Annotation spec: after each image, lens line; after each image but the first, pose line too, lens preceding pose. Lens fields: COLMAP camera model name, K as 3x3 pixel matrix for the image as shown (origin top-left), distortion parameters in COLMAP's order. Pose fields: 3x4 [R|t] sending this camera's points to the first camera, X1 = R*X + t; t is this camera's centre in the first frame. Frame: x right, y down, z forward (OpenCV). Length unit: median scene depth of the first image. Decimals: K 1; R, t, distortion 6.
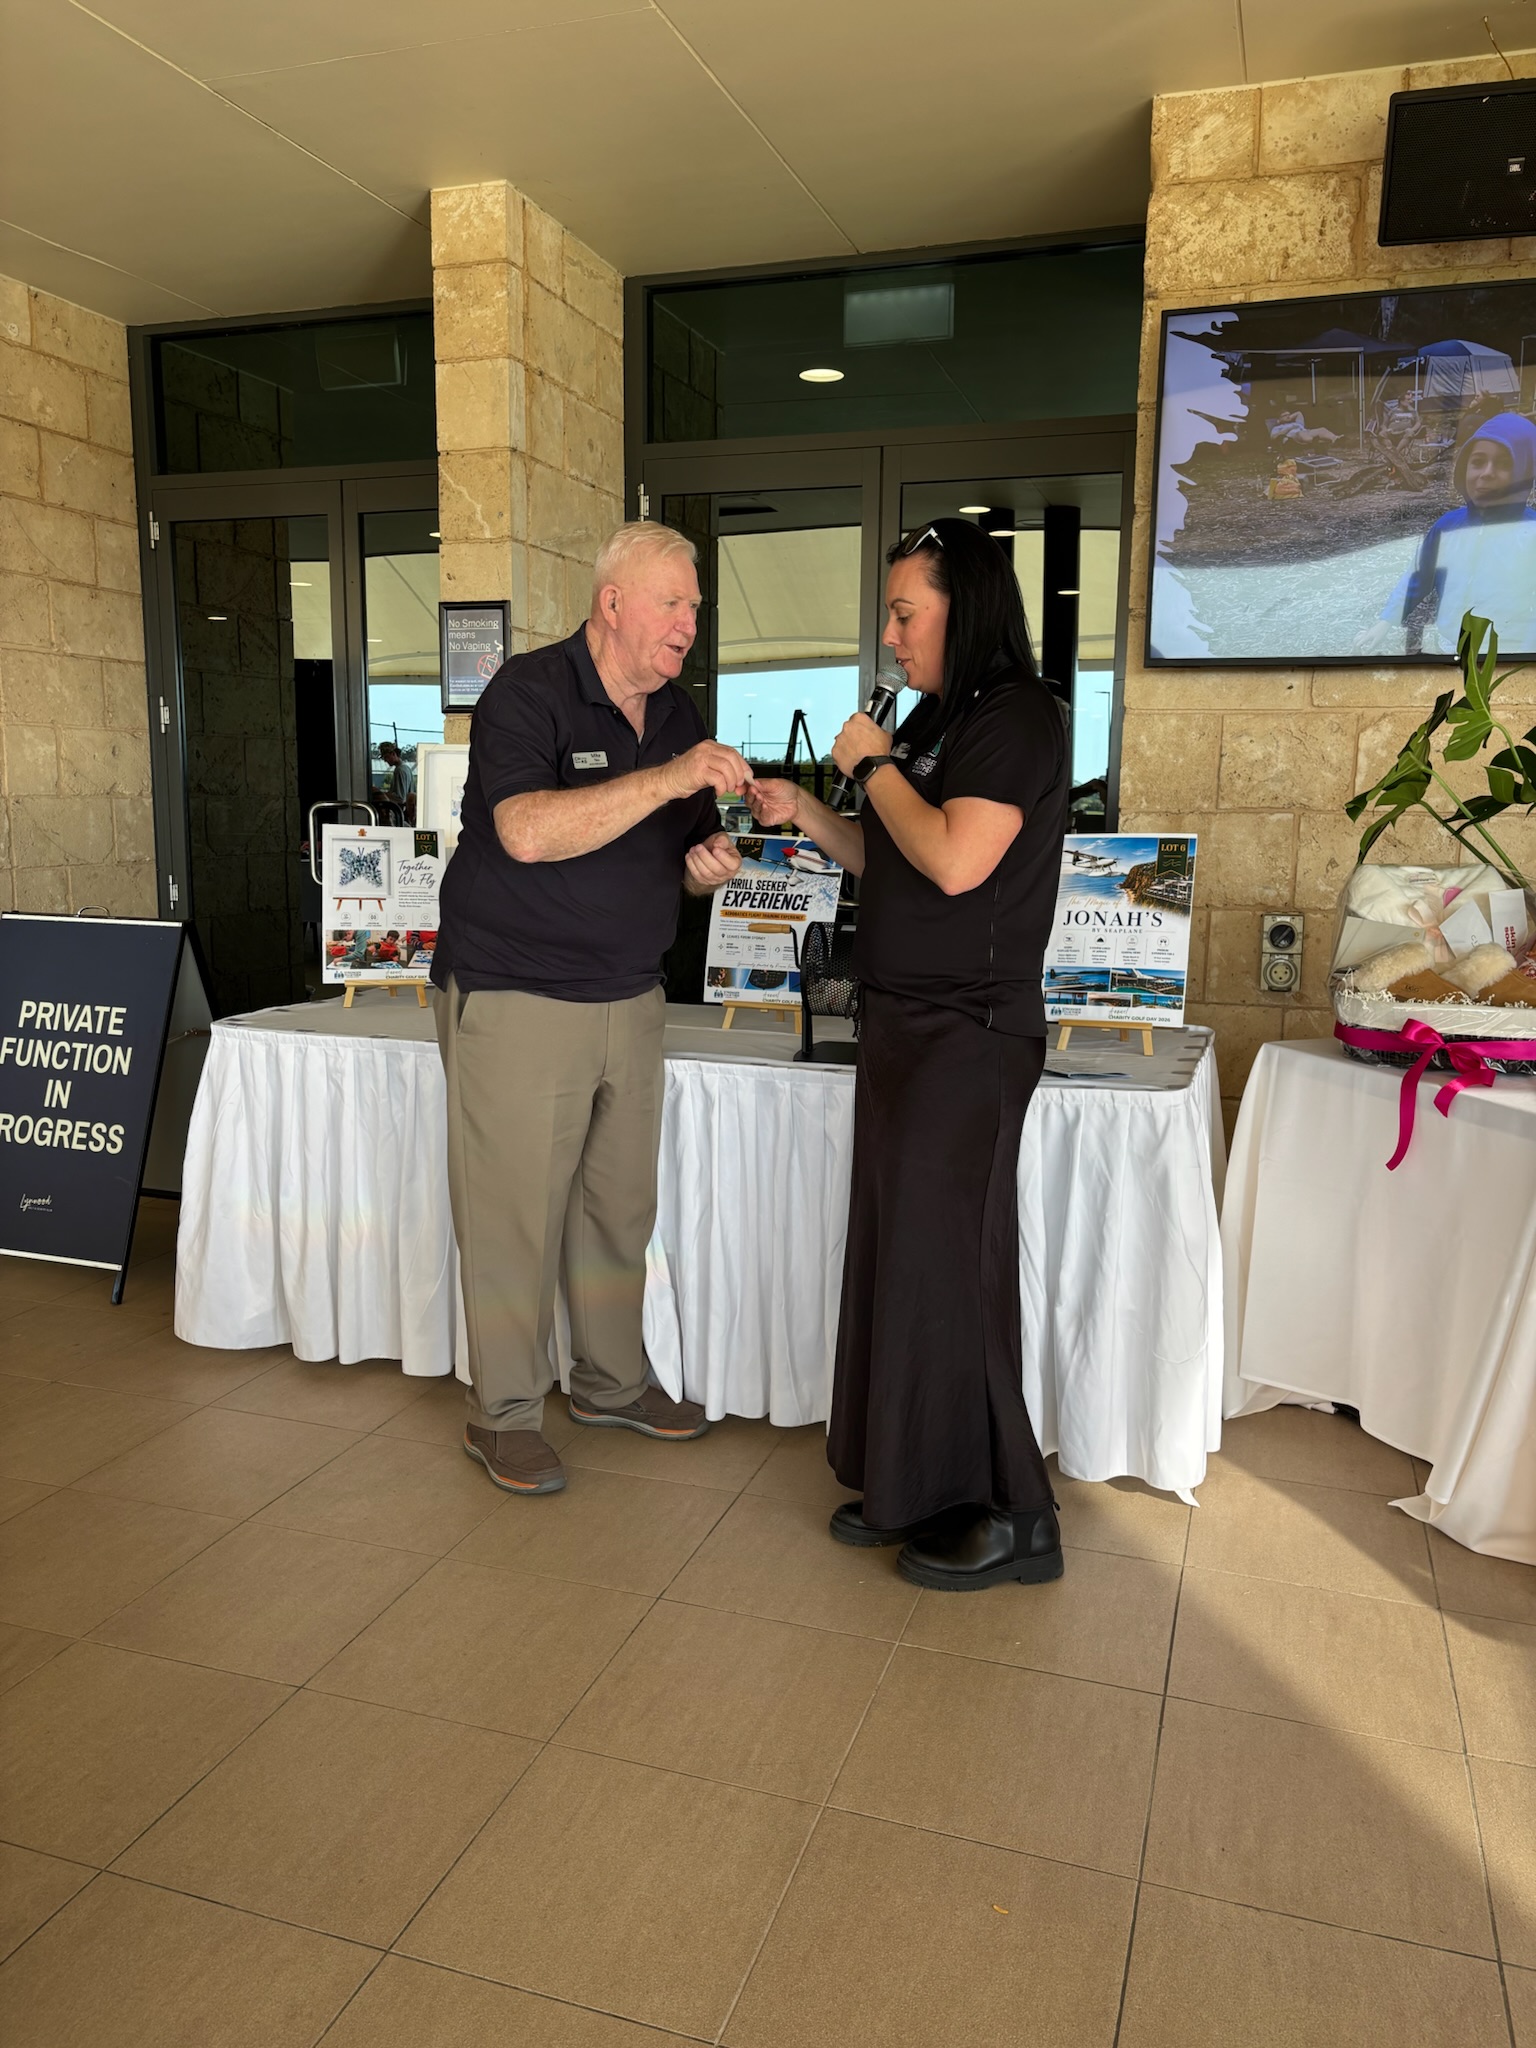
lens RADIAL K [[1562.3, 0, 775.6], [0, 1562.3, 1032.7], [0, 0, 1]] dist [0.023388, -0.013093]
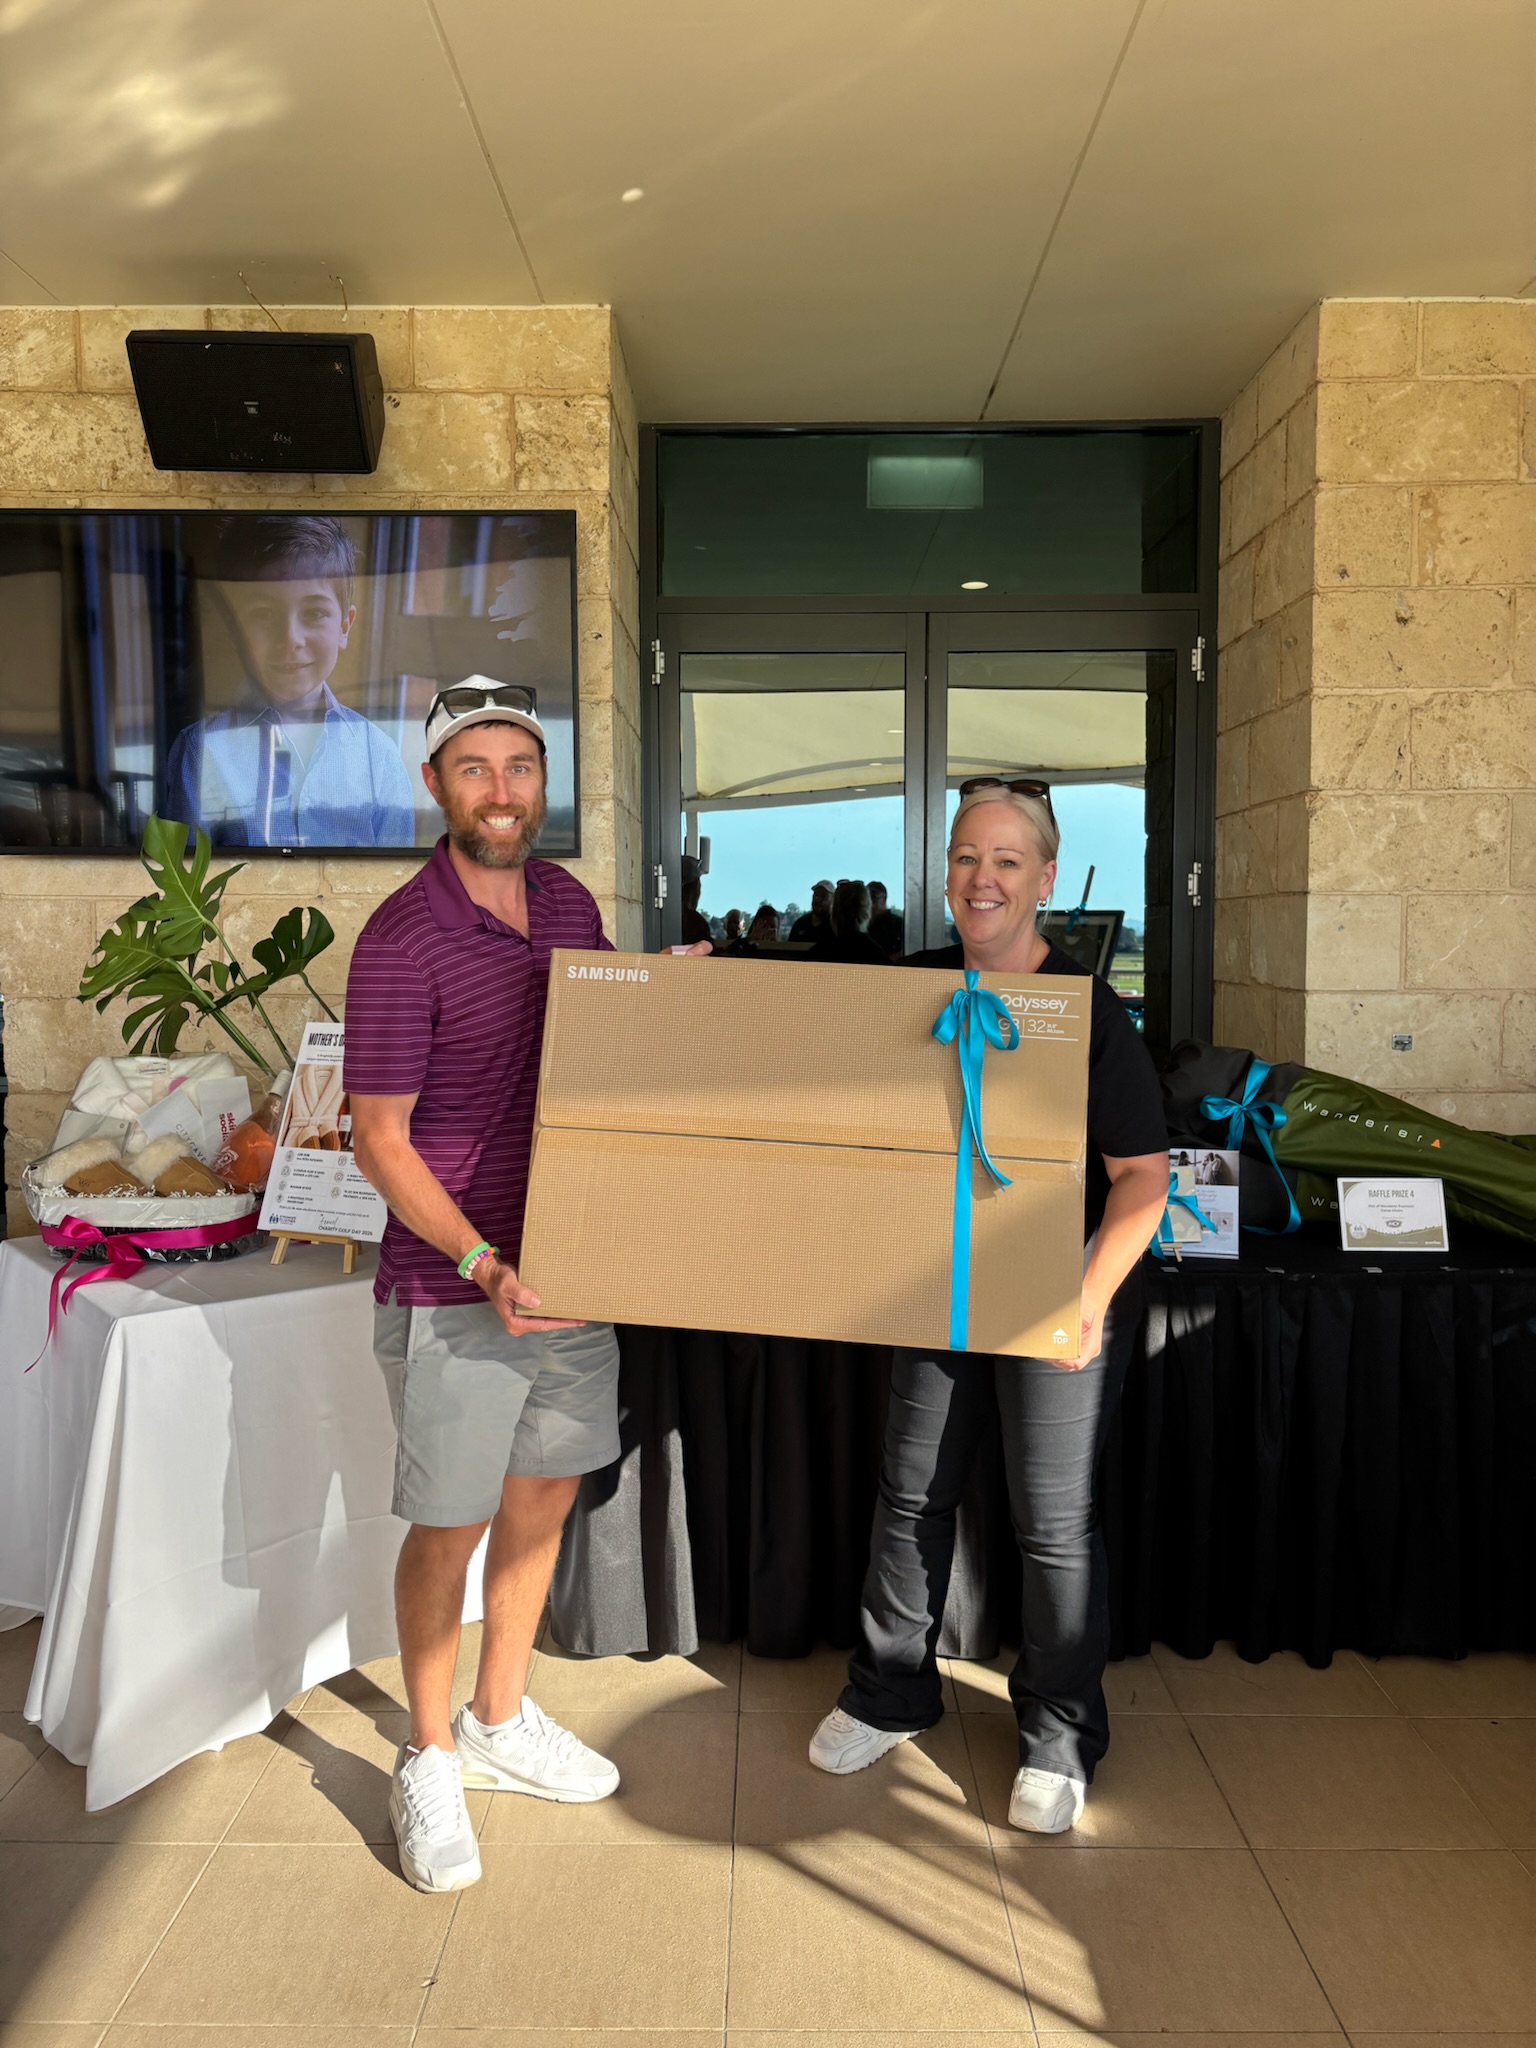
lens RADIAL K [[1562.3, 0, 781.2], [0, 1562.3, 1034.7], [0, 0, 1]] dist [0.023388, -0.013093]
pose [[0.949924, -0.030237, 0.311015, 0.407712], [0.056857, 0.995418, -0.076881, -0.015546], [-0.307265, 0.090714, 0.947290, -0.087080]]
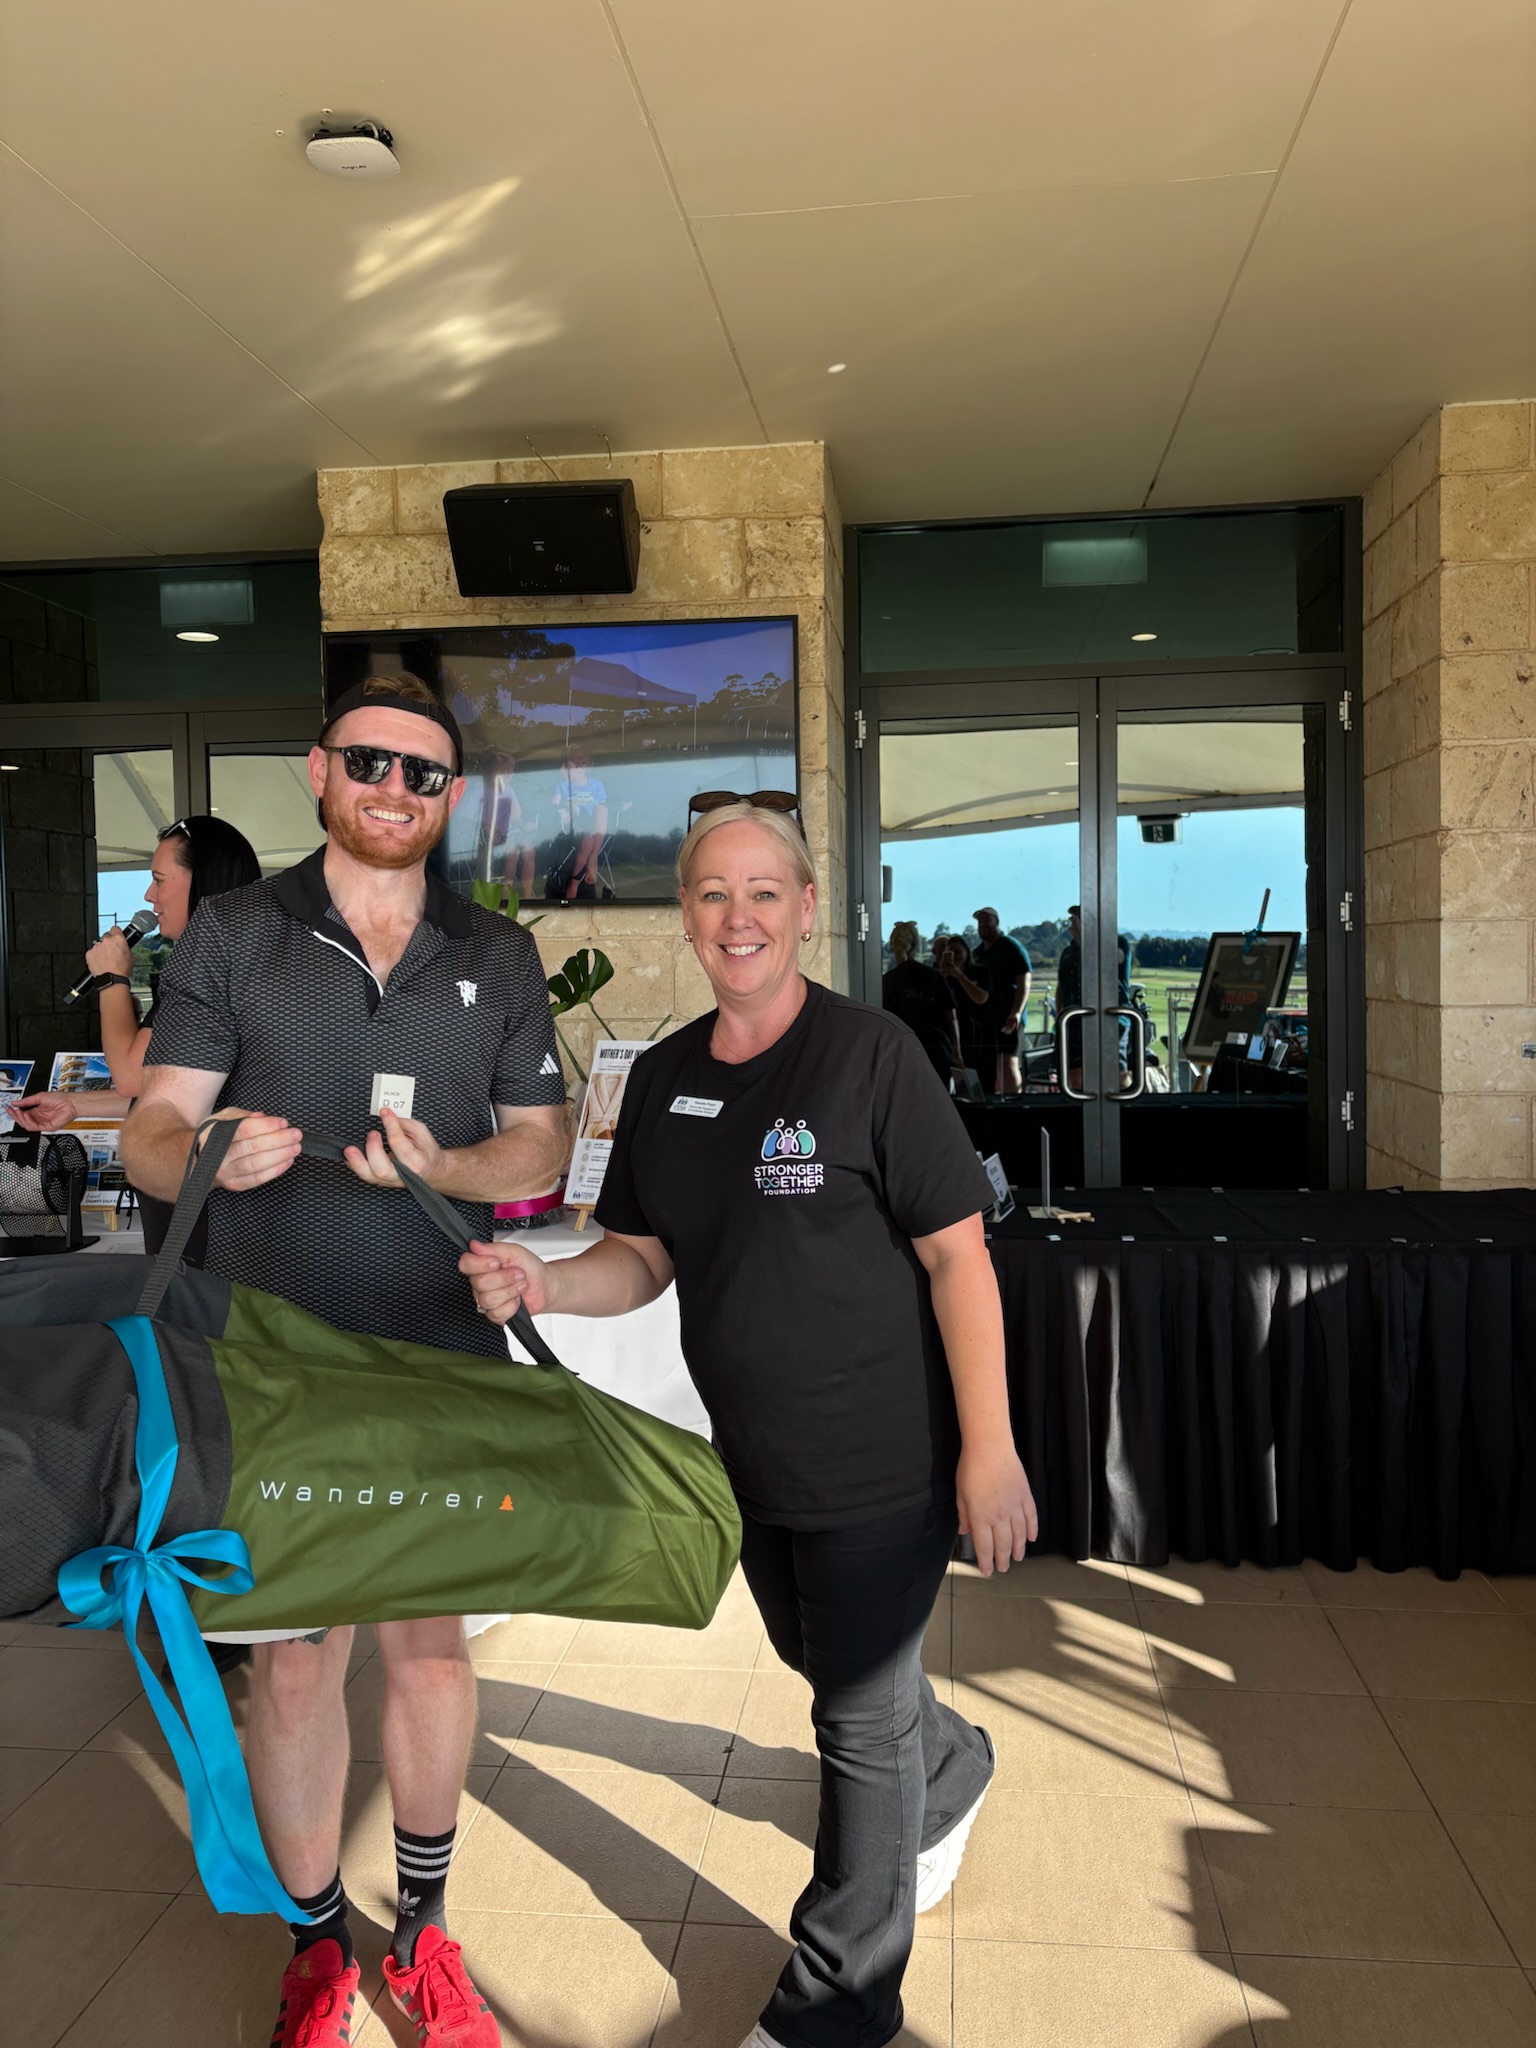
lens RADIAL K [[1562.3, 0, 775.9], [0, 1562.3, 1021.7], [0, 0, 1]] dist [0.023388, -0.013093]
pose [[0.979288, -0.033457, 0.199687, 0.338417], [0.055869, 0.992615, -0.107678, 0.005612], [-0.194610, 0.116605, 0.973925, -0.257937]]
